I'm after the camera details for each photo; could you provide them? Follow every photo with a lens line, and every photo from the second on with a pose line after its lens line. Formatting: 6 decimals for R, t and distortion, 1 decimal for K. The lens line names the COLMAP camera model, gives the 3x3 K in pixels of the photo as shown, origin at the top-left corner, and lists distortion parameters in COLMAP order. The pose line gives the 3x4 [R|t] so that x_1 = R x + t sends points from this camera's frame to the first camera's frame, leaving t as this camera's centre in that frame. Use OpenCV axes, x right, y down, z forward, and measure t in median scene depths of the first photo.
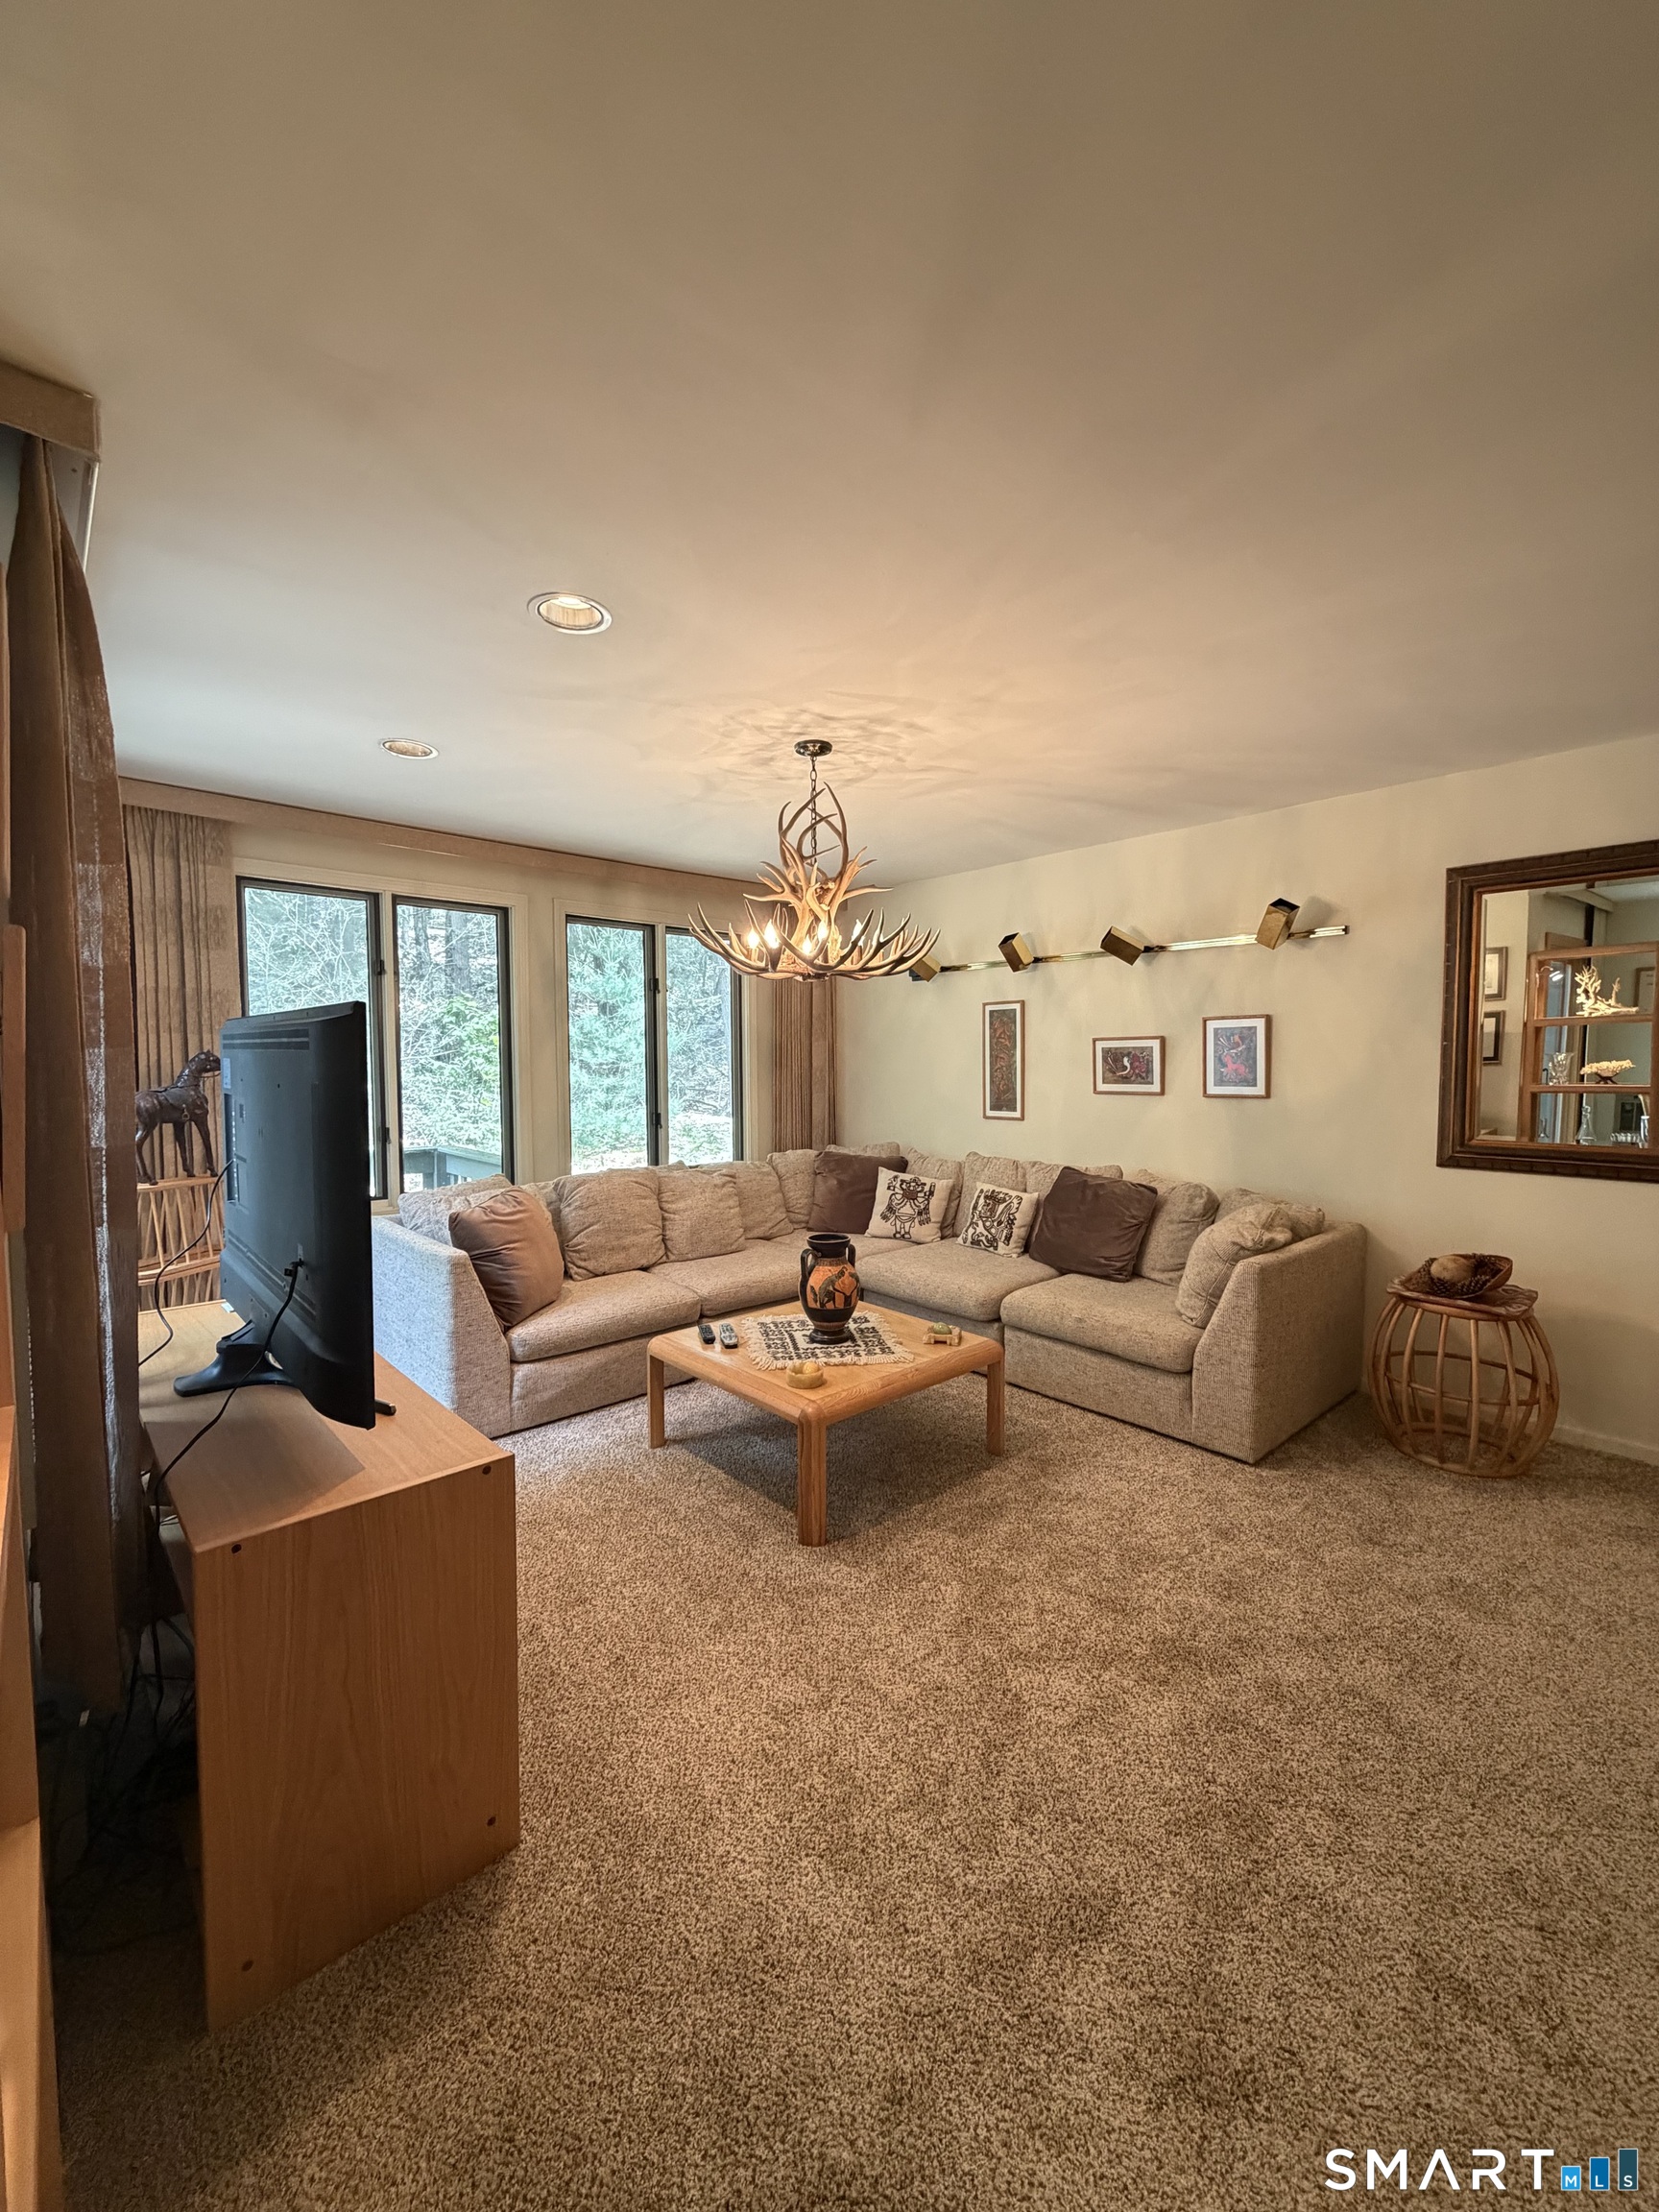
lens RADIAL K [[884.1, 0, 829.8], [0, 884.1, 1100.7], [0, 0, 1]] dist [-0.000723, 0.000293]
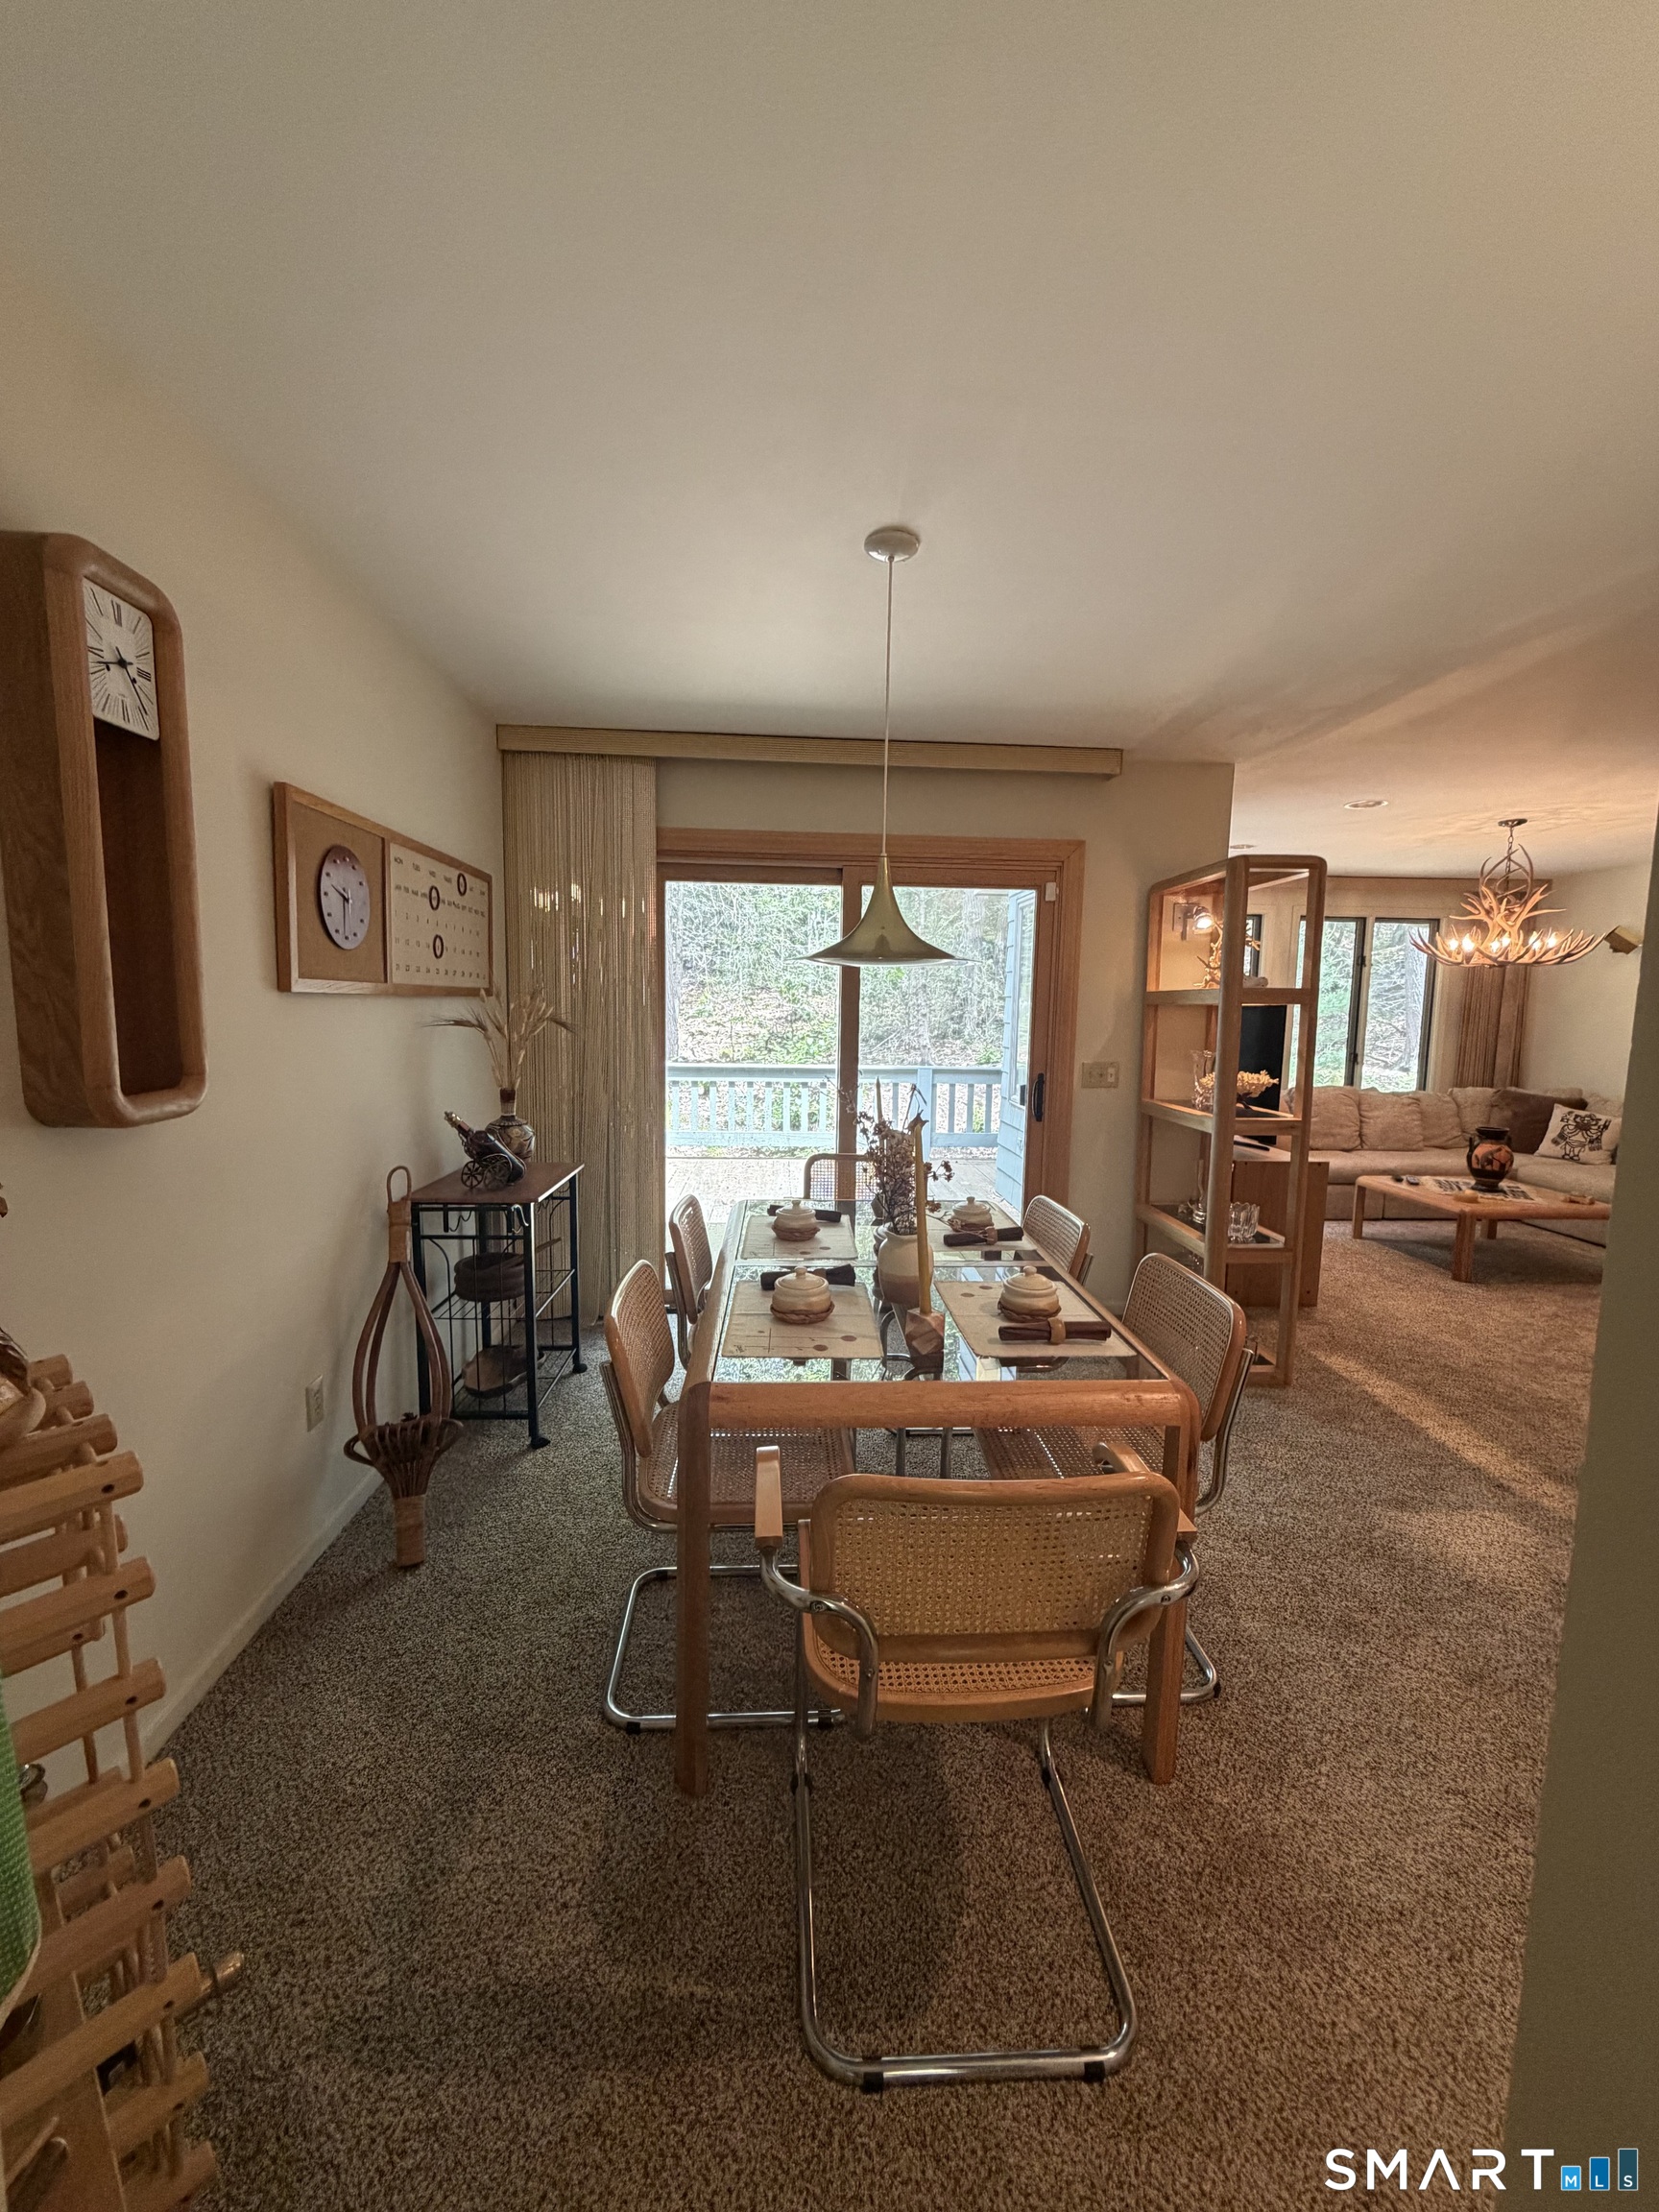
lens RADIAL K [[884.1, 0, 824.7], [0, 884.1, 1102.1], [0, 0, 1]] dist [-0.000723, 0.000293]
pose [[0.774237, 0.084733, -0.627198, 0.041838], [-0.047988, 0.996004, 0.075320, 0.029179], [0.631074, -0.028217, 0.775209, -0.678373]]
